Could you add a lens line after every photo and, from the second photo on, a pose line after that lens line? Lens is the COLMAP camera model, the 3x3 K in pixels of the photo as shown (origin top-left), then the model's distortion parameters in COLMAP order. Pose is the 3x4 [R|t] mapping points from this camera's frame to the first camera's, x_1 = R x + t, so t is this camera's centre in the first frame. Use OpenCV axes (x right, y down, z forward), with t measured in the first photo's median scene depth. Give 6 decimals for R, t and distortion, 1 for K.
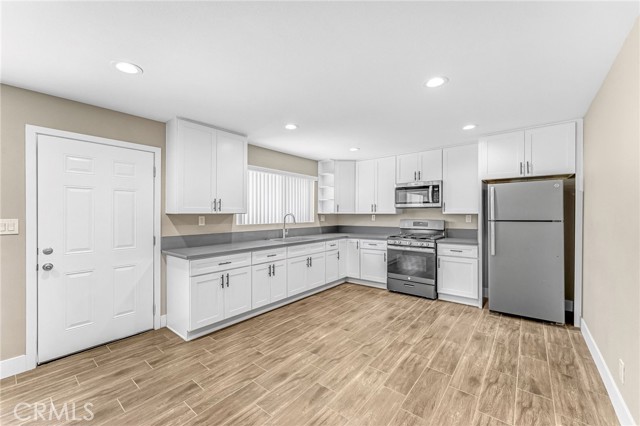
lens RADIAL K [[258.0, 0, 315.3], [0, 258.0, 213.3], [0, 0, 1]] dist [0.002573, 0.000258]
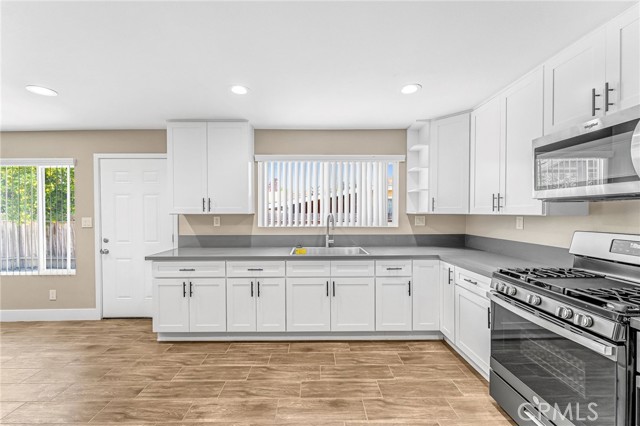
lens RADIAL K [[258.0, 0, 315.3], [0, 258.0, 213.3], [0, 0, 1]] dist [0.002573, 0.000258]
pose [[0.640761, 0.002433, -0.767736, 0.501876], [0.002085, 0.999986, 0.004909, -0.004518], [0.767737, -0.004746, 0.640747, 0.620683]]
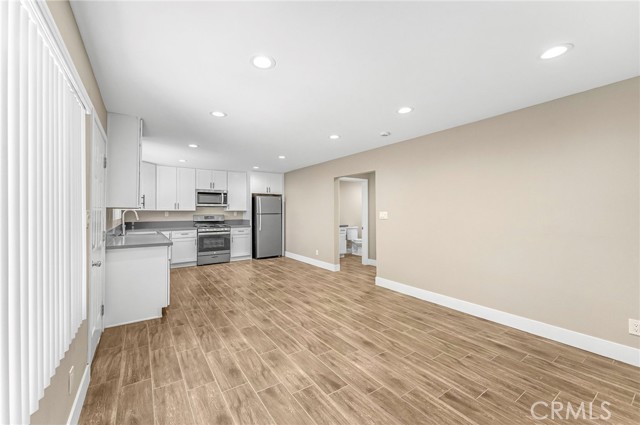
lens RADIAL K [[258.0, 0, 315.3], [0, 258.0, 212.8], [0, 0, 1]] dist [0.002573, 0.000258]
pose [[0.276504, -0.001058, 0.961012, -1.070728], [0.000889, 0.999999, 0.000845, 0.016210], [-0.961012, 0.000621, 0.276505, 0.004543]]
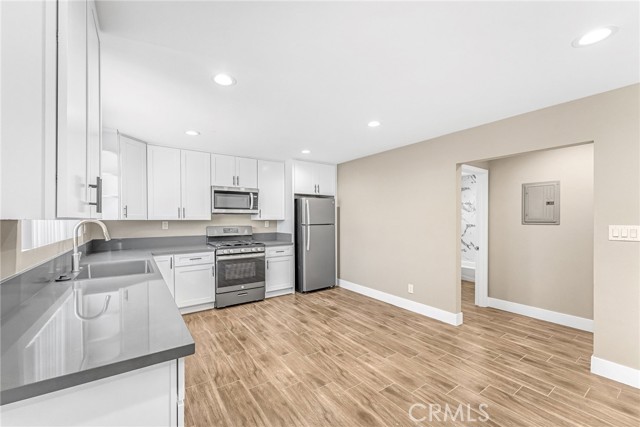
lens RADIAL K [[261.2, 0, 315.4], [0, 261.2, 223.1], [0, 0, 1]] dist [0.000925, 0.000027]
pose [[0.270524, -0.012967, 0.962626, -0.564310], [-0.000685, 0.999906, 0.013662, 0.000687], [-0.962713, -0.004355, 0.270490, 0.541198]]
